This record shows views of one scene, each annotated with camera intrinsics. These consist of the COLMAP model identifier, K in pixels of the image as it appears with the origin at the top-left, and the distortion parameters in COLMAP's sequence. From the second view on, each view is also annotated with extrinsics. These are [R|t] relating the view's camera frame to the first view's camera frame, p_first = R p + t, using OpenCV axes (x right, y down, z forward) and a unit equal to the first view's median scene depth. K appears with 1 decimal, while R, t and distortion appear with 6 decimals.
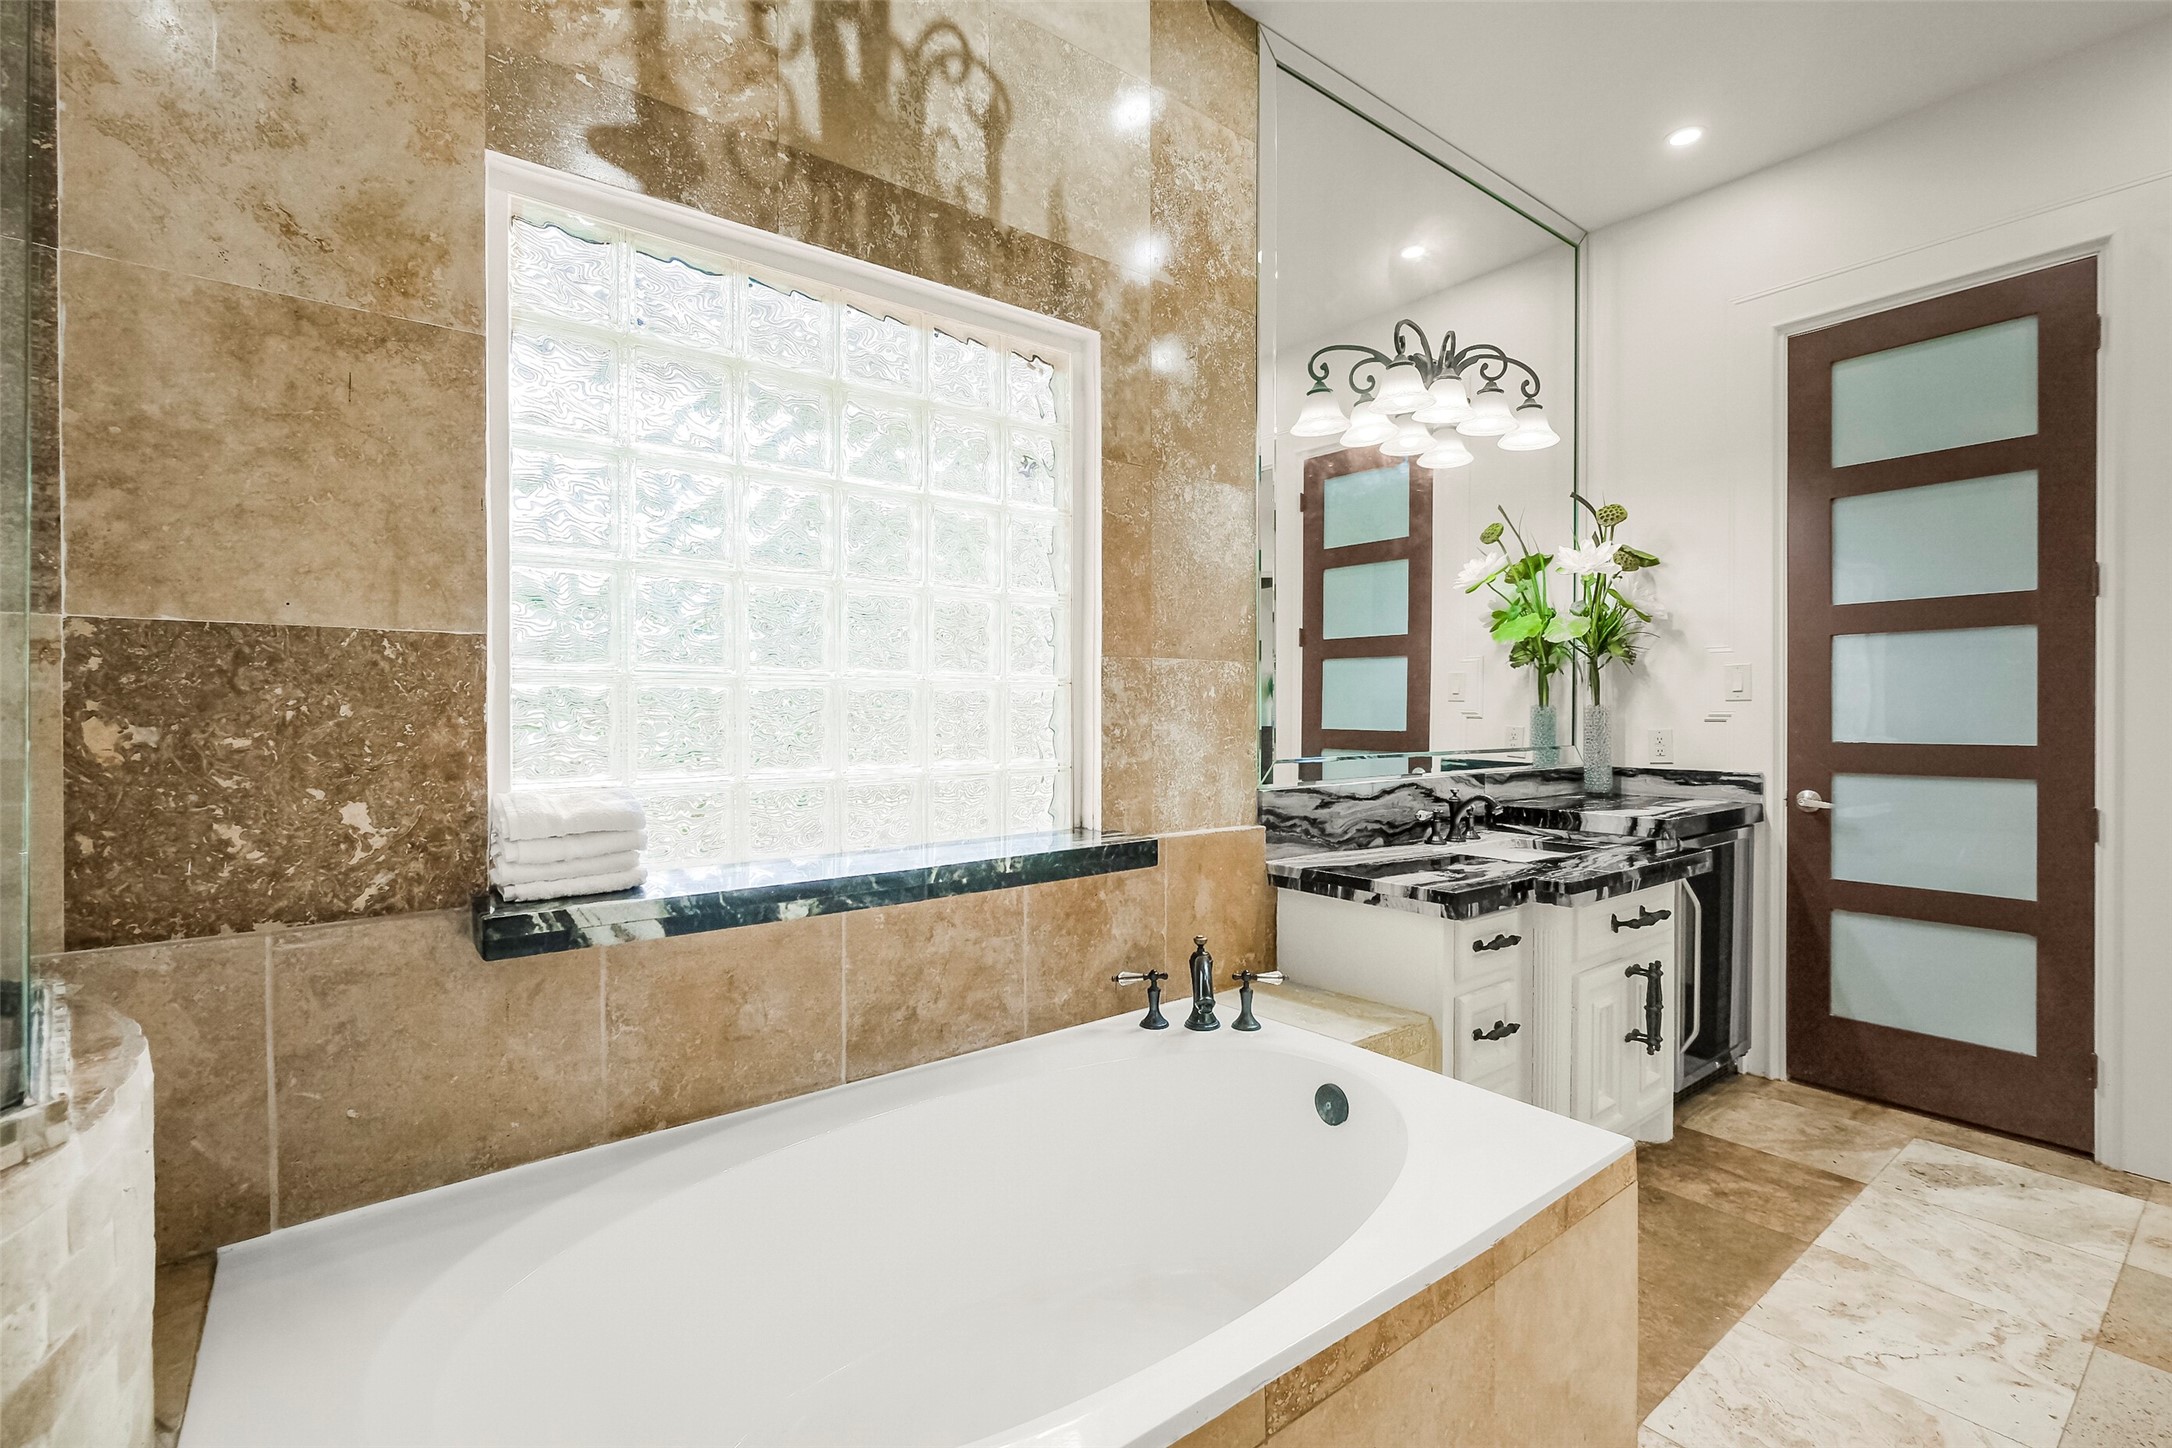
lens RADIAL K [[970.6, 0, 1106.9], [0, 970.6, 717.1], [0, 0, 1]] dist [-0.001516, -0.000209]
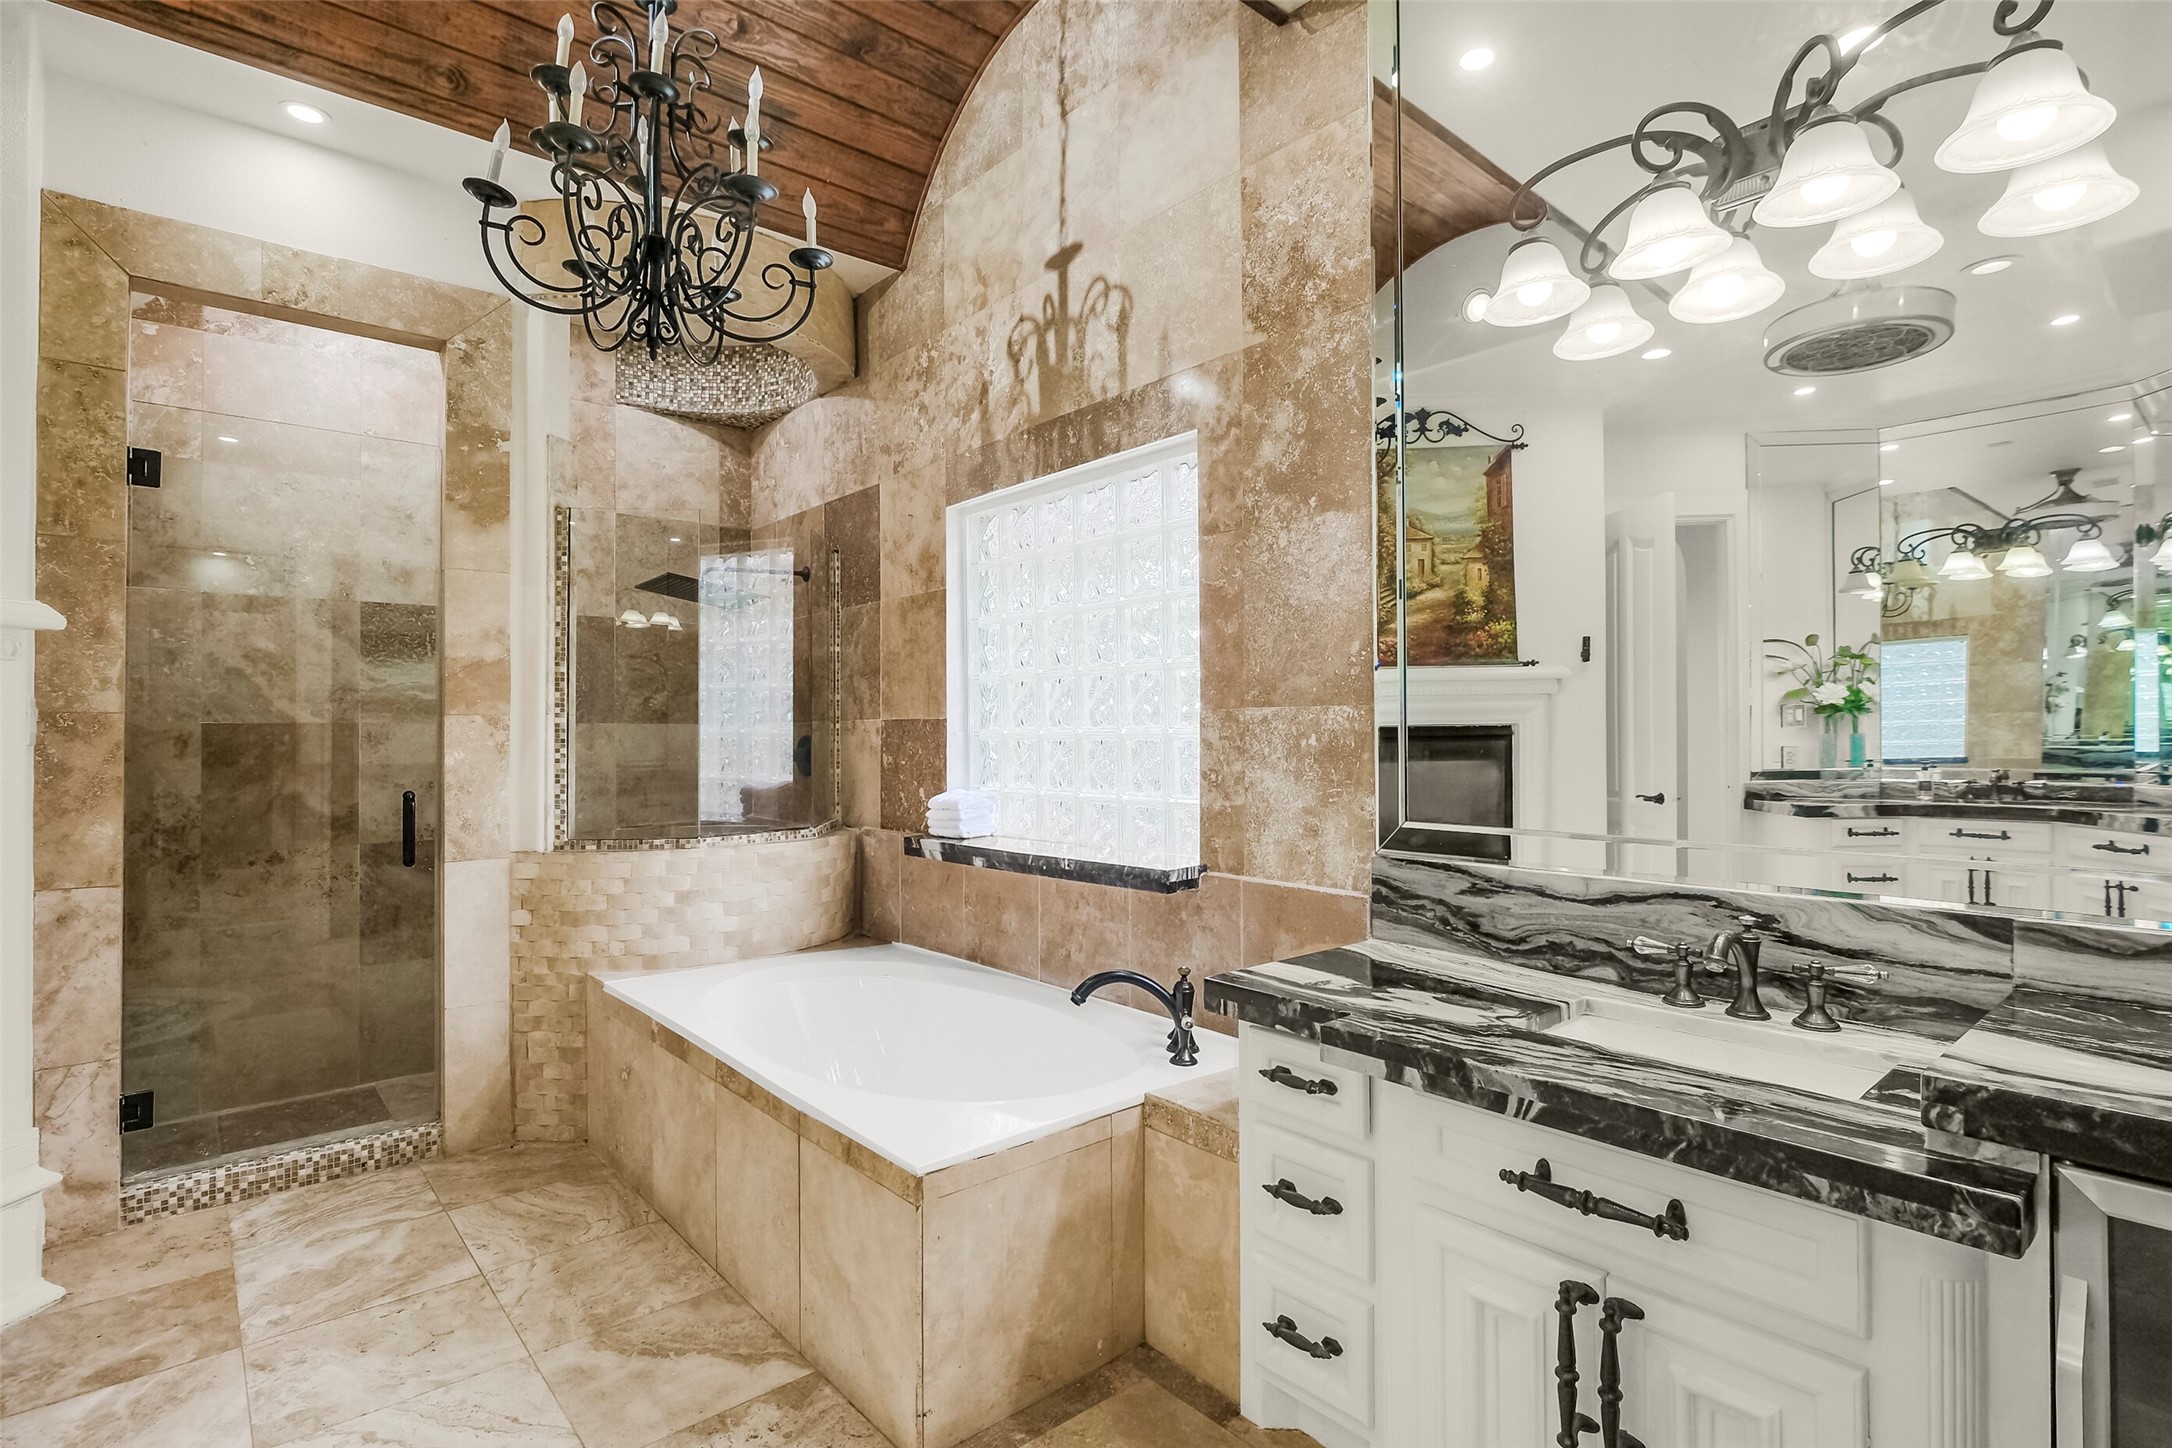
lens RADIAL K [[1068.5, 0, 1086.0], [0, 1068.5, 724.0], [0, 0, 1]] dist [-0.000491, -0.000319]
pose [[0.031419, -0.007106, -0.999481, 1.234477], [-0.002586, 0.999971, -0.007191, -0.036061], [0.999503, 0.002810, 0.031400, 0.815163]]
